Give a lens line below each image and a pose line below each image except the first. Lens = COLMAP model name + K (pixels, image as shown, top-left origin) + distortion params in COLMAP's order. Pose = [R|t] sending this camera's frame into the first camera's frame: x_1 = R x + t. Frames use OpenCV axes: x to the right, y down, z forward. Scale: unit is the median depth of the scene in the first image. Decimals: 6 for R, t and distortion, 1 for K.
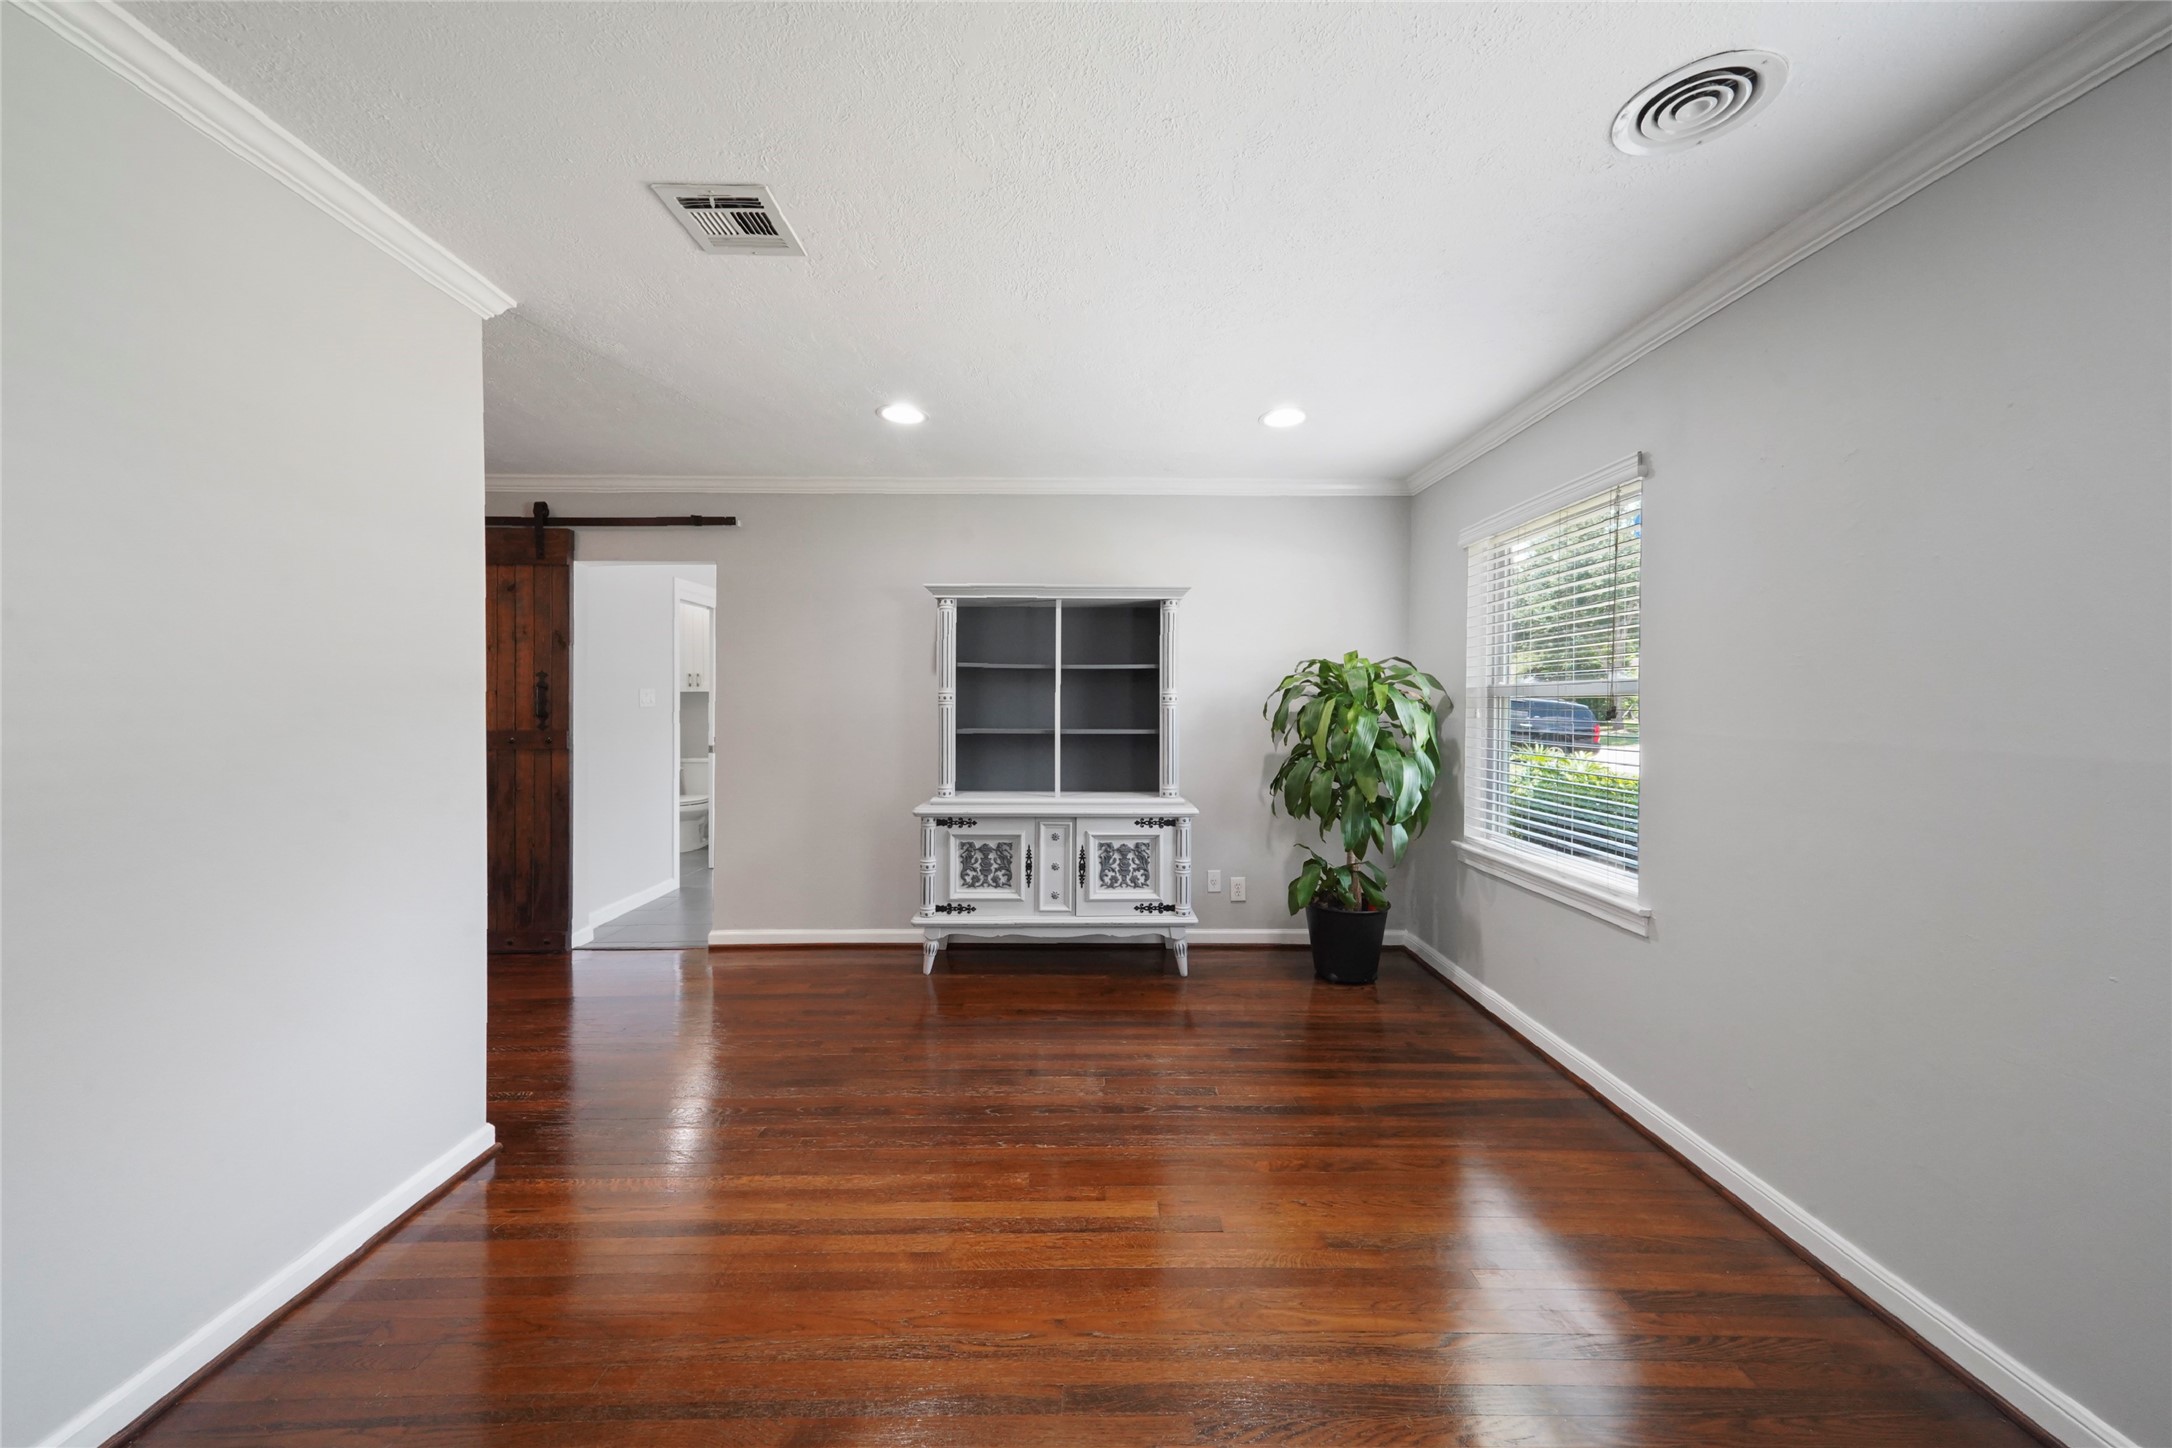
lens RADIAL K [[752.5, 0, 1083.8], [0, 752.5, 709.2], [0, 0, 1]] dist [0.013886, -0.001205]
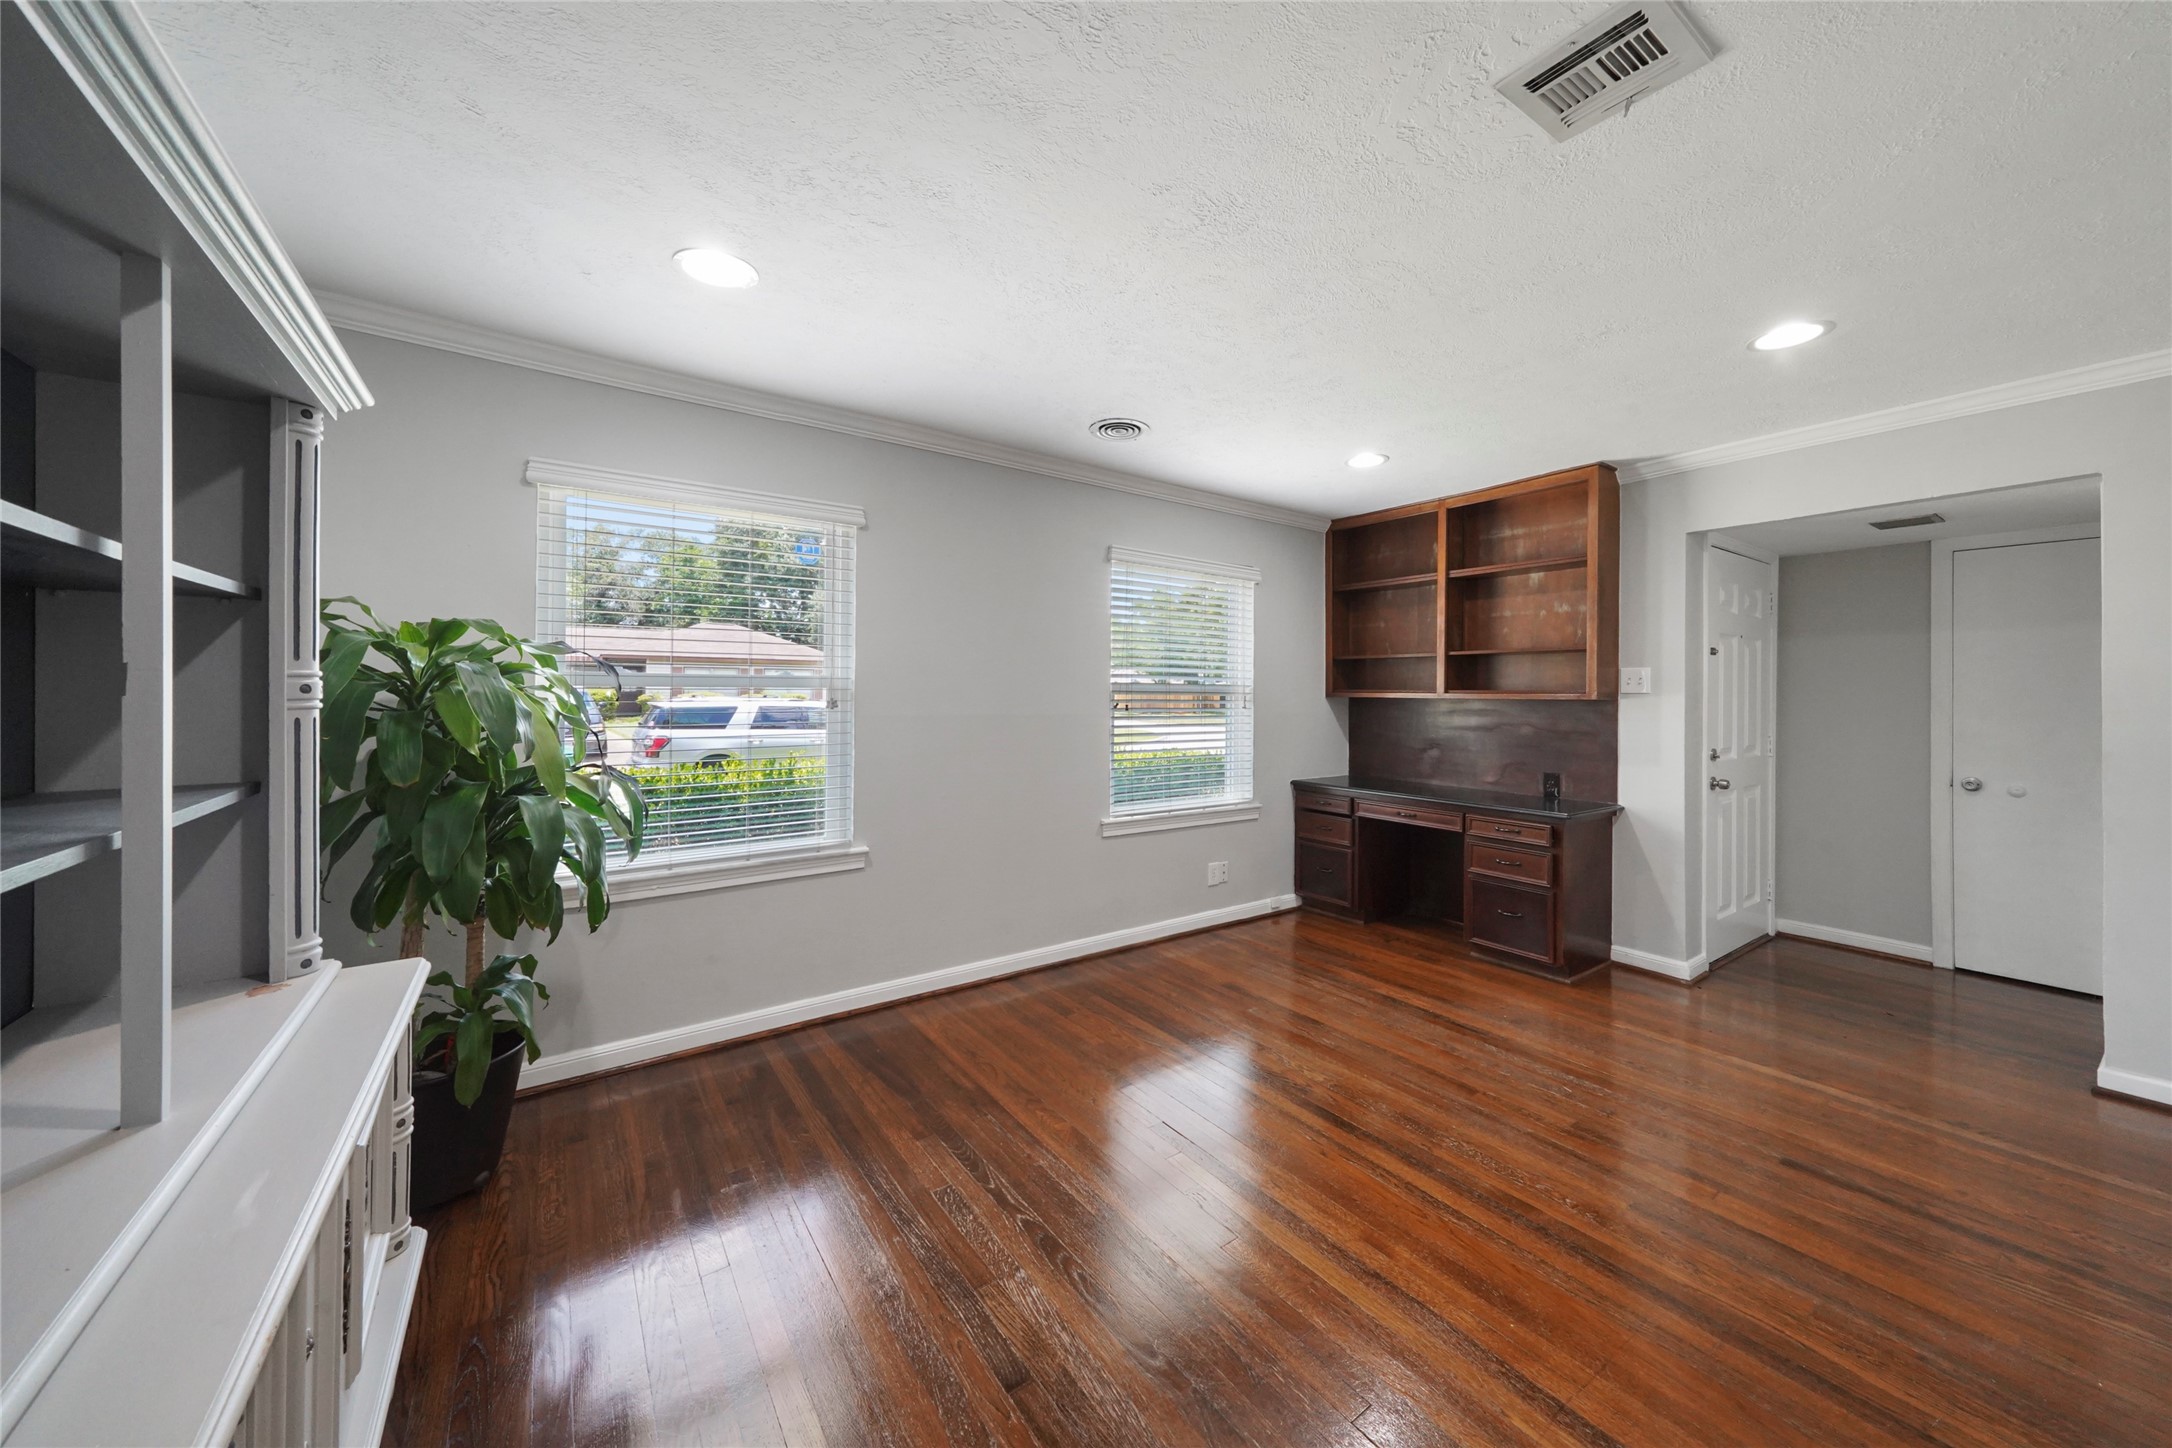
lens RADIAL K [[752.5, 0, 1116.9], [0, 752.5, 690.9], [0, 0, 1]] dist [0.013886, -0.001205]
pose [[-0.581340, -0.003443, 0.813654, -0.621736], [0.005539, 0.999951, 0.008189, -0.025993], [-0.813642, 0.009267, -0.581292, 1.405218]]
